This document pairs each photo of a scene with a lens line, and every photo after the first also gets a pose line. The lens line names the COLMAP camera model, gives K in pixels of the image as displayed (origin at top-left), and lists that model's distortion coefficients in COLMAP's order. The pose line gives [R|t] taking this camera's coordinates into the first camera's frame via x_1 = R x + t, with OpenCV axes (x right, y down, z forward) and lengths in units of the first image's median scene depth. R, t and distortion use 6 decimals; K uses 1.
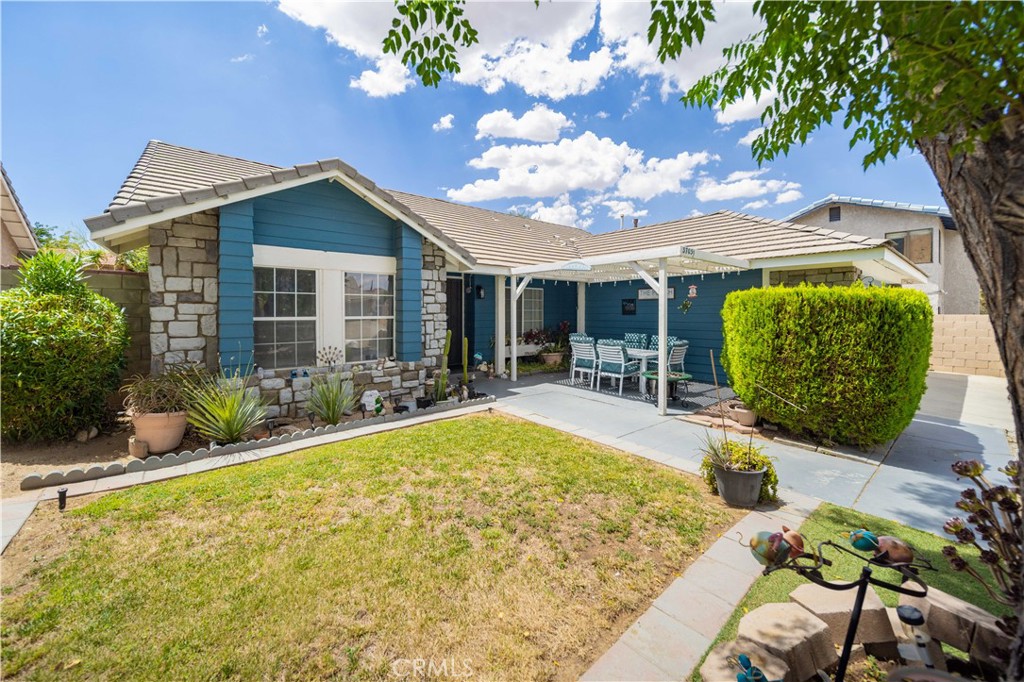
lens RADIAL K [[383.6, 0, 512.3], [0, 383.6, 314.0], [0, 0, 1]] dist [-0.000637, -0.000132]
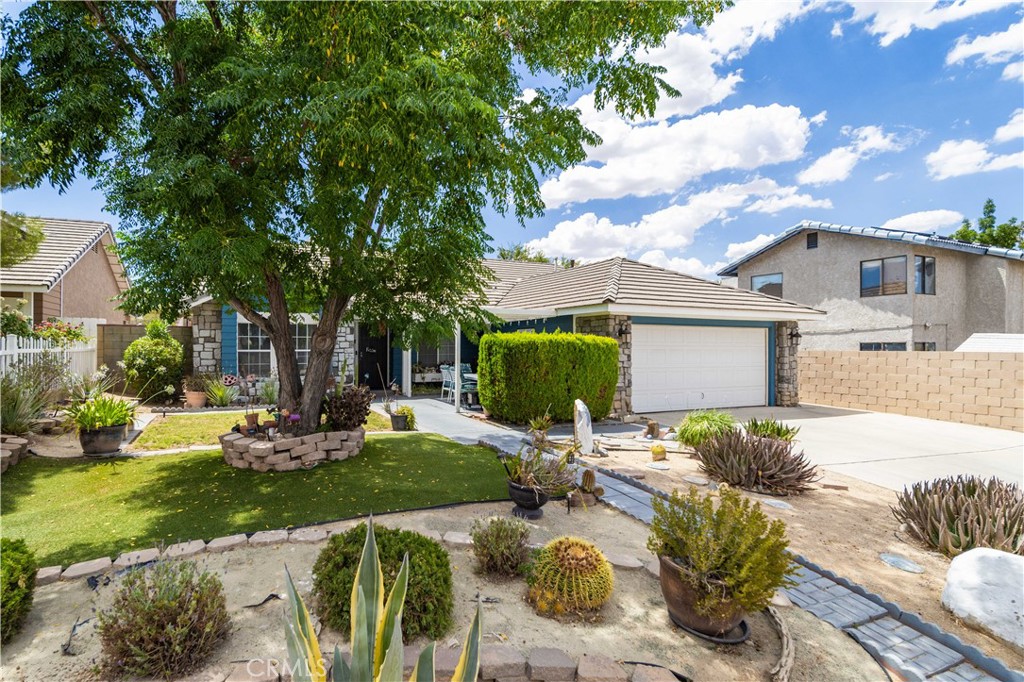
lens RADIAL K [[588.5, 0, 512.0], [0, 588.5, 341.0], [0, 0, 1]] dist [0.001118, 0.000255]
pose [[0.962276, -0.001496, -0.272073, 1.094455], [-0.003205, 0.999853, -0.016832, 0.007615], [0.272058, 0.017069, 0.962129, -1.104019]]
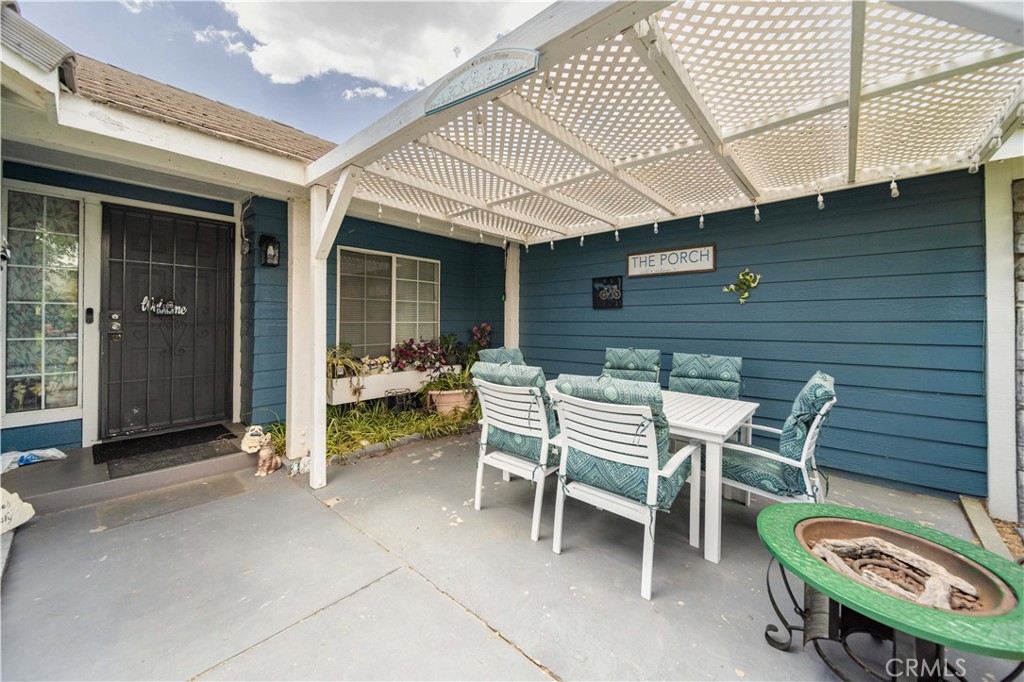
lens RADIAL K [[383.6, 0, 512.3], [0, 383.6, 314.0], [0, 0, 1]] dist [-0.000637, -0.000132]
pose [[0.986861, 0.006690, 0.161430, 0.137170], [-0.002388, 0.999637, -0.026826, 0.028271], [-0.161551, 0.026088, 0.986519, 0.693806]]
